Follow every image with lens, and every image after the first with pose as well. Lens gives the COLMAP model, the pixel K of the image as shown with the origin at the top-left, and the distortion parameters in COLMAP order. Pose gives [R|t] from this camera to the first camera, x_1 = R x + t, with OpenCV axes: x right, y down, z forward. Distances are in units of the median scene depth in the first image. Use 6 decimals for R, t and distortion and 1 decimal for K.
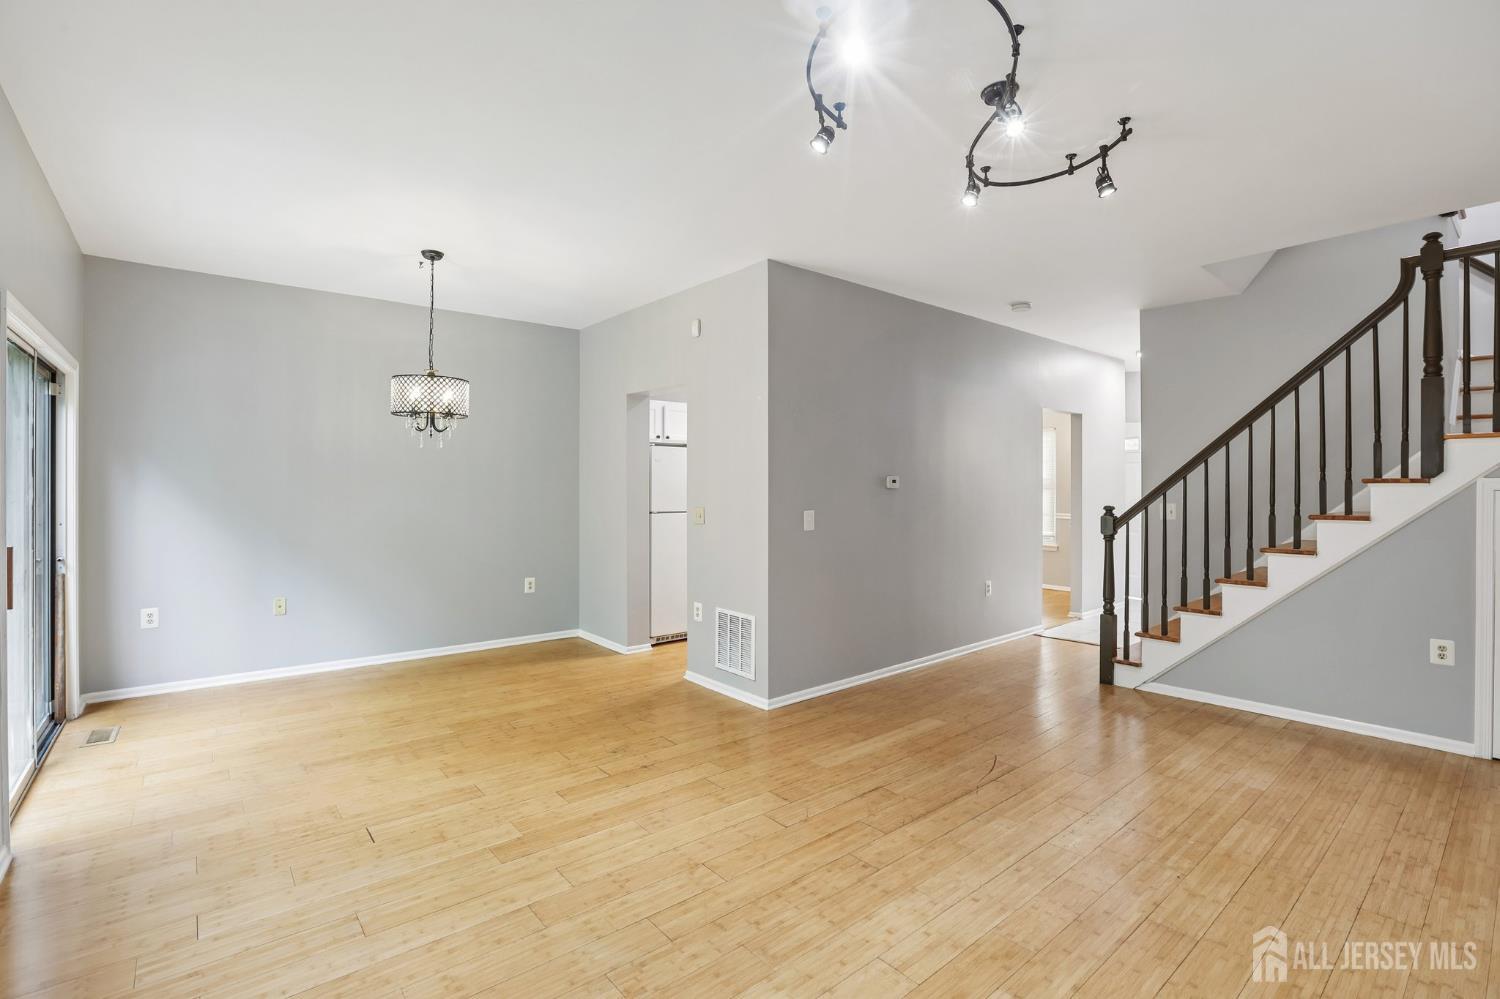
lens RADIAL K [[686.9, 0, 752.7], [0, 686.9, 488.6], [0, 0, 1]] dist [-0.028909, 0.015267]
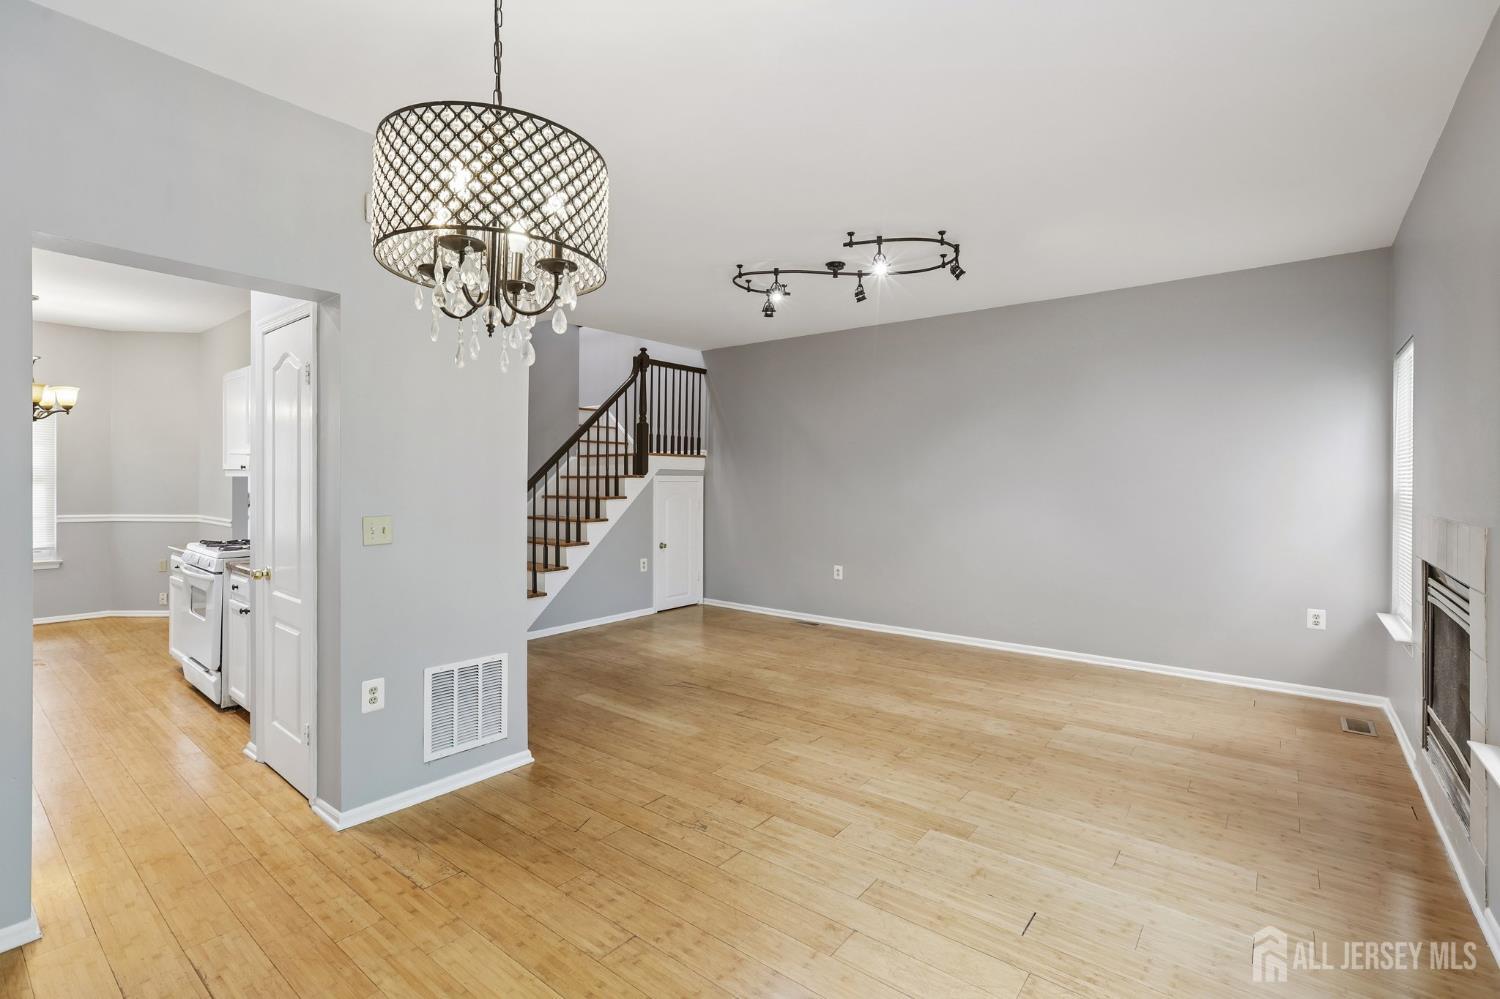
lens RADIAL K [[686.9, 0, 718.6], [0, 686.9, 481.7], [0, 0, 1]] dist [-0.028909, 0.015267]
pose [[-0.179399, 0.000250, 0.983776, -1.092032], [-0.000178, 1.000000, -0.000287, 0.002002], [-0.983776, -0.000227, -0.179399, 1.285586]]
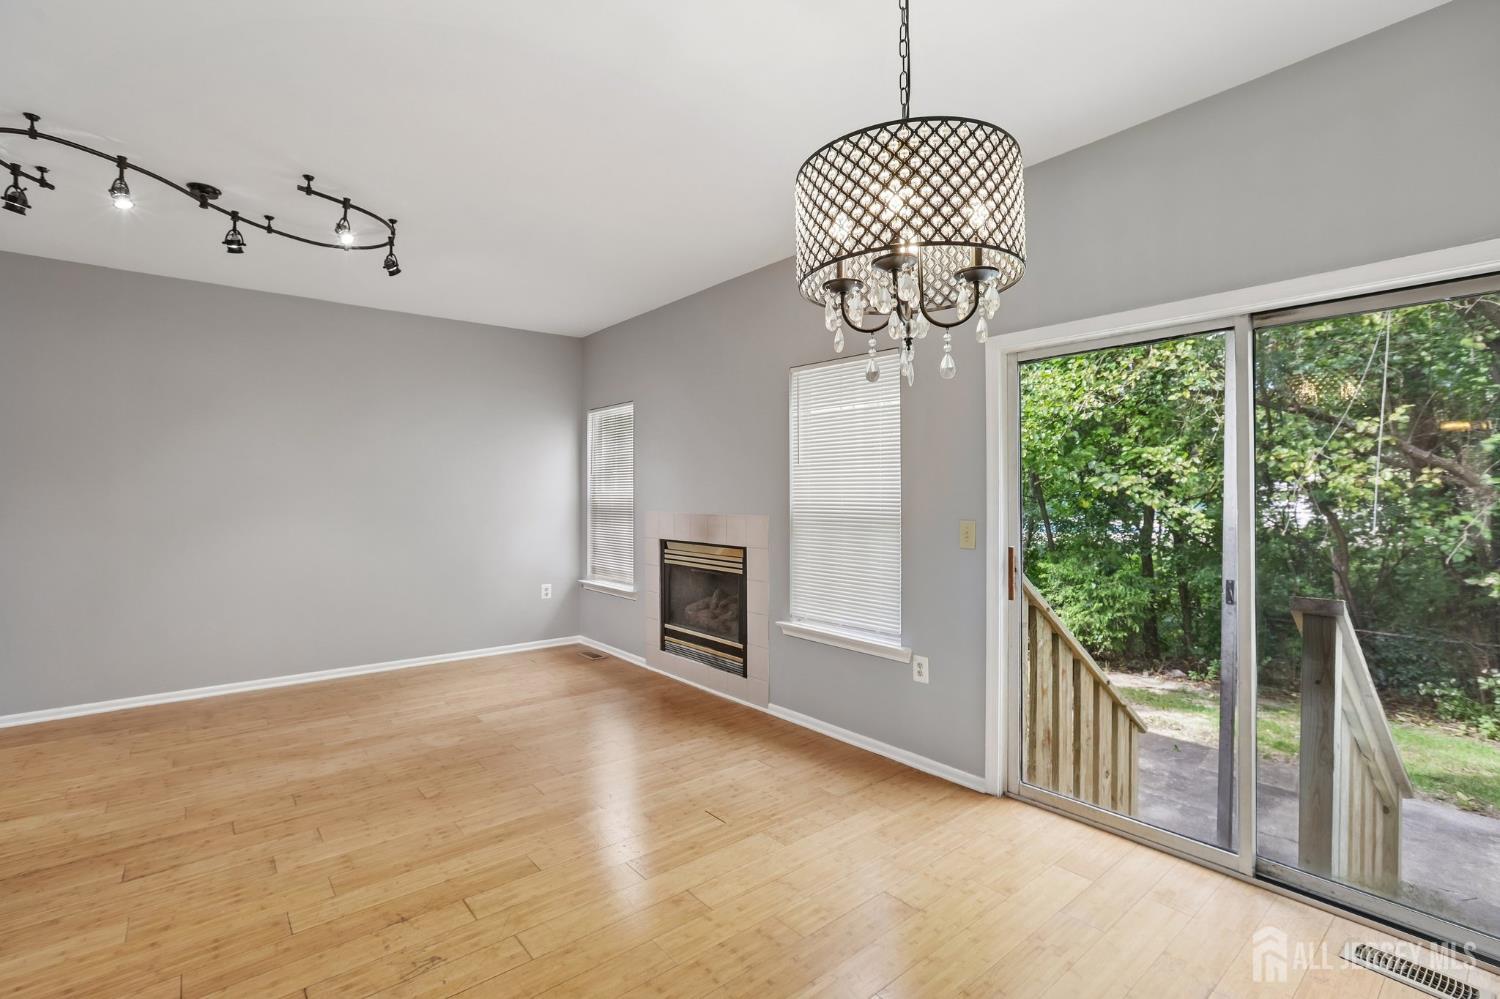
lens RADIAL K [[686.9, 0, 745.7], [0, 686.9, 497.8], [0, 0, 1]] dist [-0.028909, 0.015267]
pose [[-0.999936, 0.000135, 0.011309, -0.537427], [0.000253, 0.999946, 0.010403, -0.005573], [-0.011307, 0.010405, -0.999882, 1.789132]]
